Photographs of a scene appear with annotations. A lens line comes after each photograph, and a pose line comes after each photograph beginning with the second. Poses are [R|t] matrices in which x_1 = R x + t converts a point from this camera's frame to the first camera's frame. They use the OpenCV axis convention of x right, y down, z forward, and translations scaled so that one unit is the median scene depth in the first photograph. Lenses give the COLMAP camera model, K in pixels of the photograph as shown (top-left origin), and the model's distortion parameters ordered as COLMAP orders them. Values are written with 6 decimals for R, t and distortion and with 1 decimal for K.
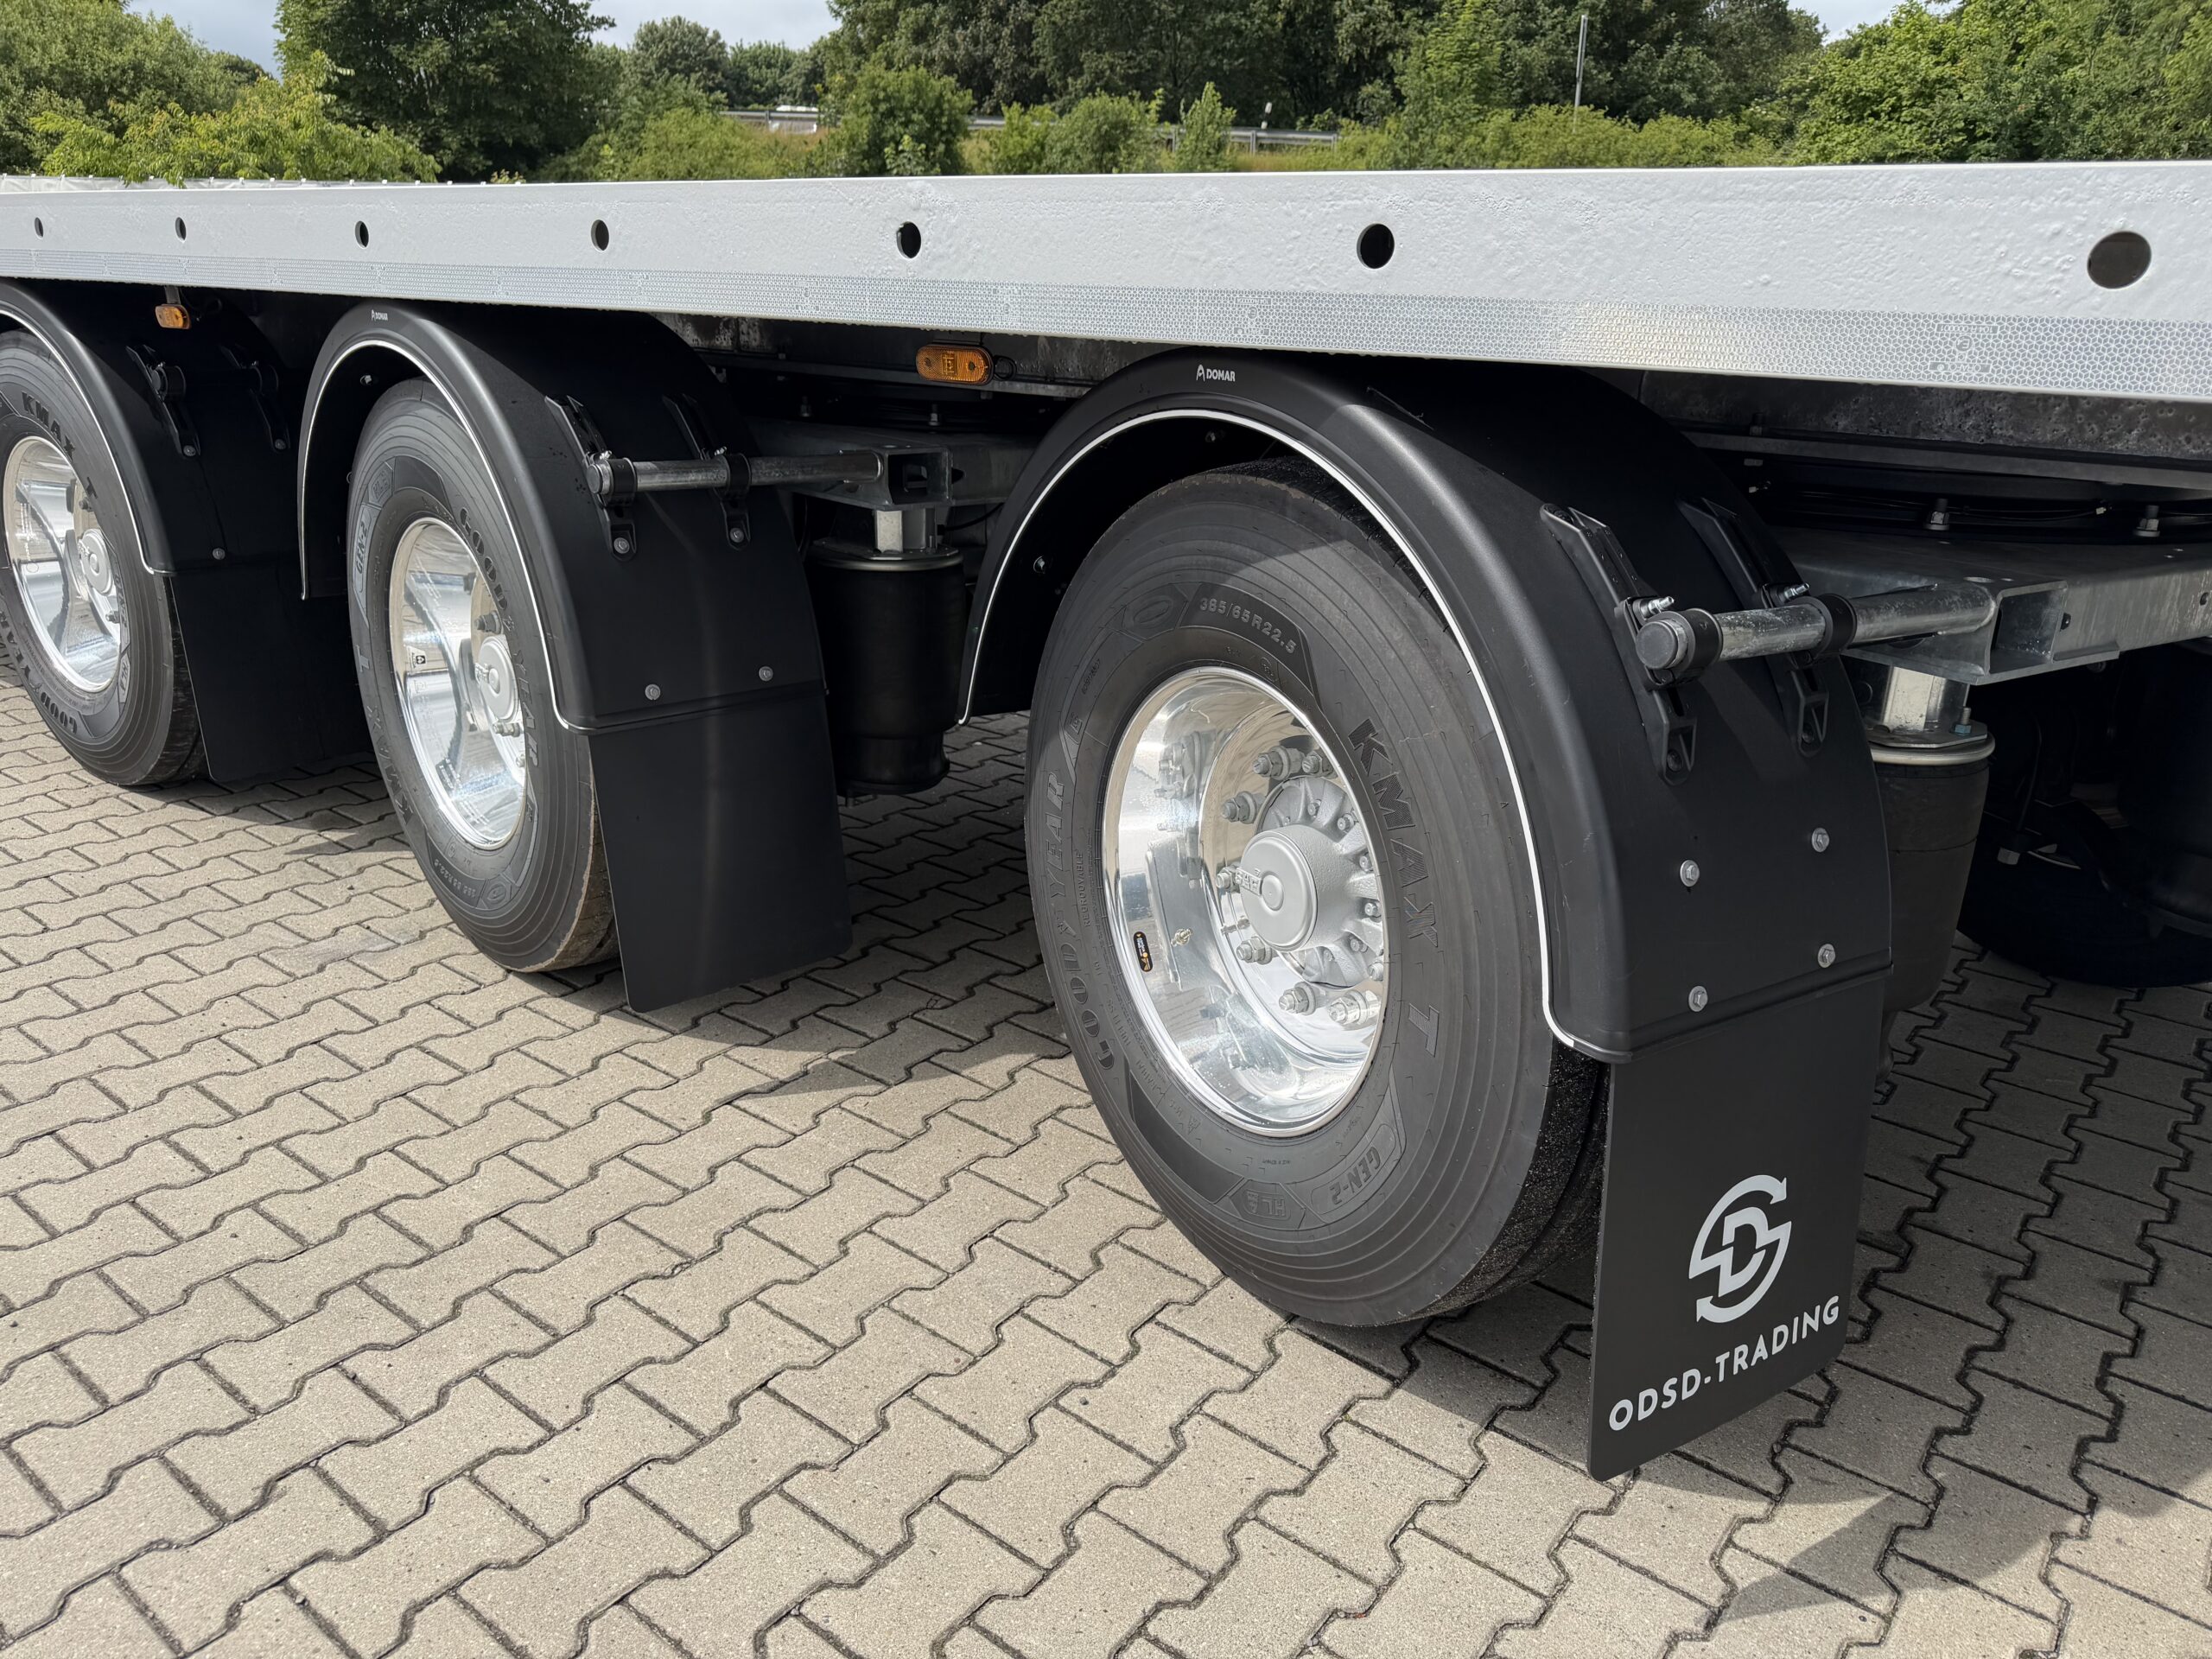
lens RADIAL K [[1540.7, 0, 1111.3], [0, 1540.7, 817.5], [0, 0, 1]] dist [0.024988, -0.037847]
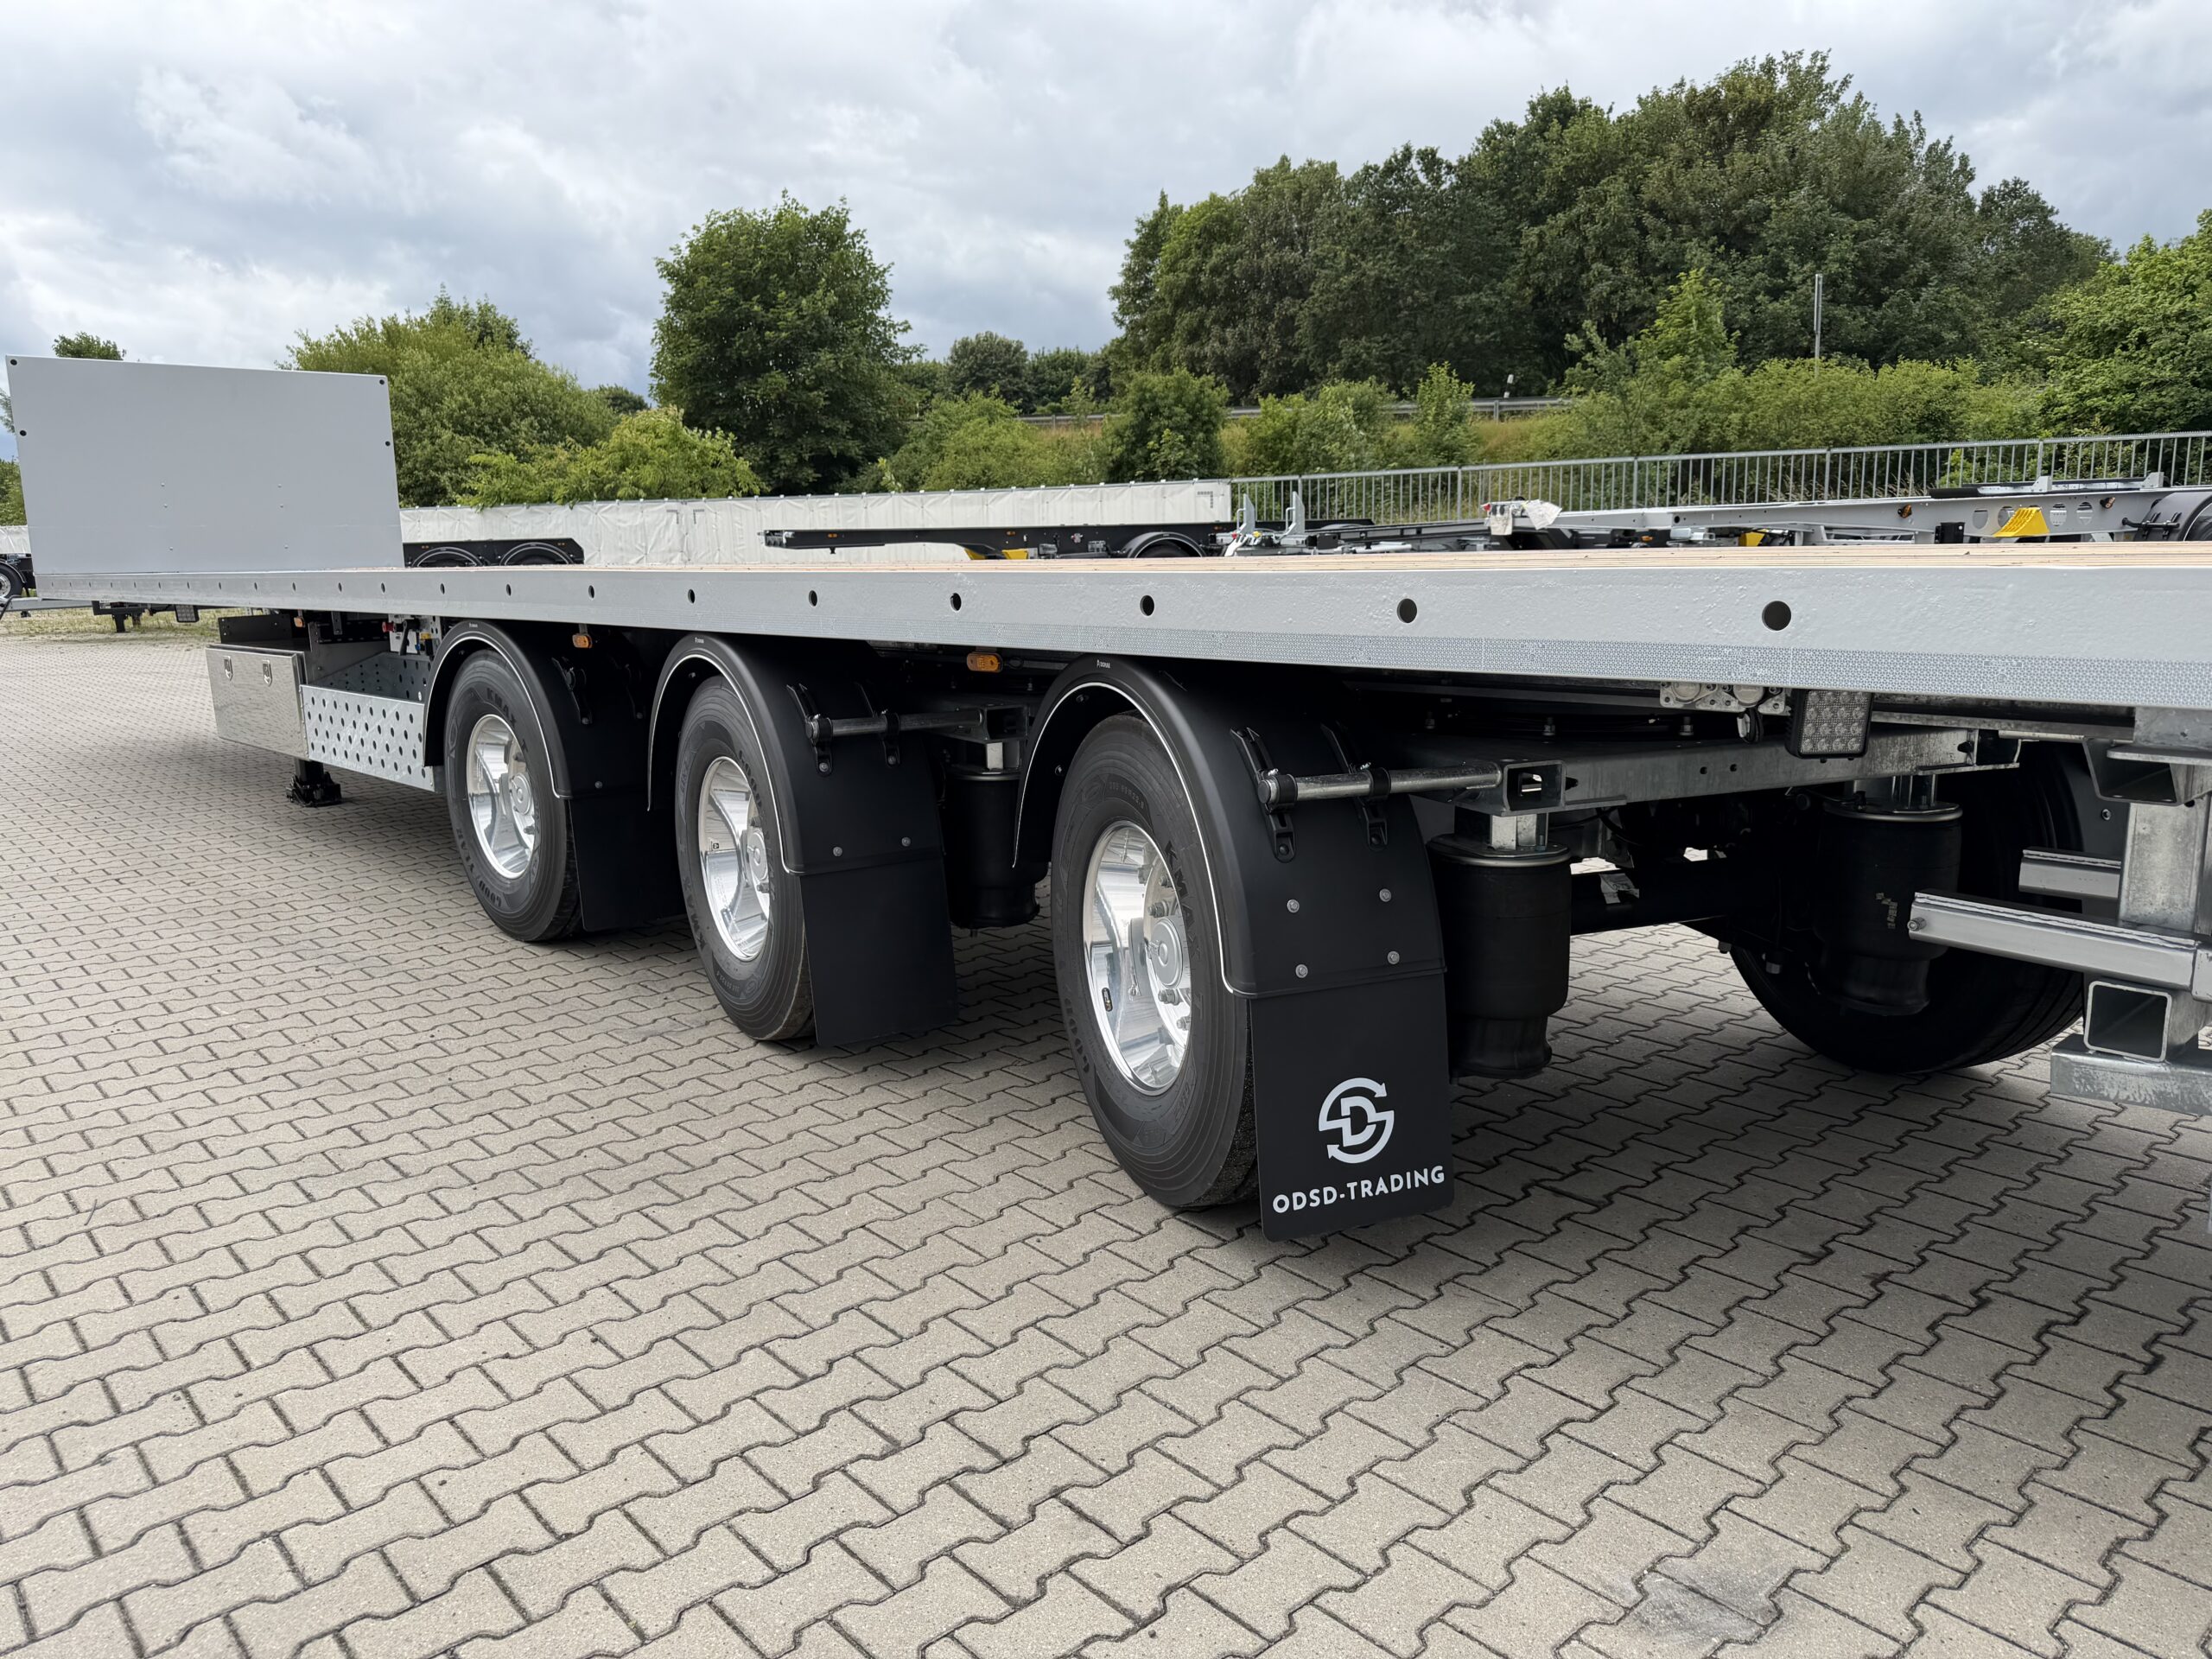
lens RADIAL K [[1567.7, 0, 1117.1], [0, 1567.7, 821.1], [0, 0, 1]] dist [0.134042, -0.245530]
pose [[0.982199, -0.017607, -0.187019, 0.269488], [-0.011913, 0.987754, -0.155561, 0.123975], [0.187467, 0.155020, 0.969961, -0.512849]]
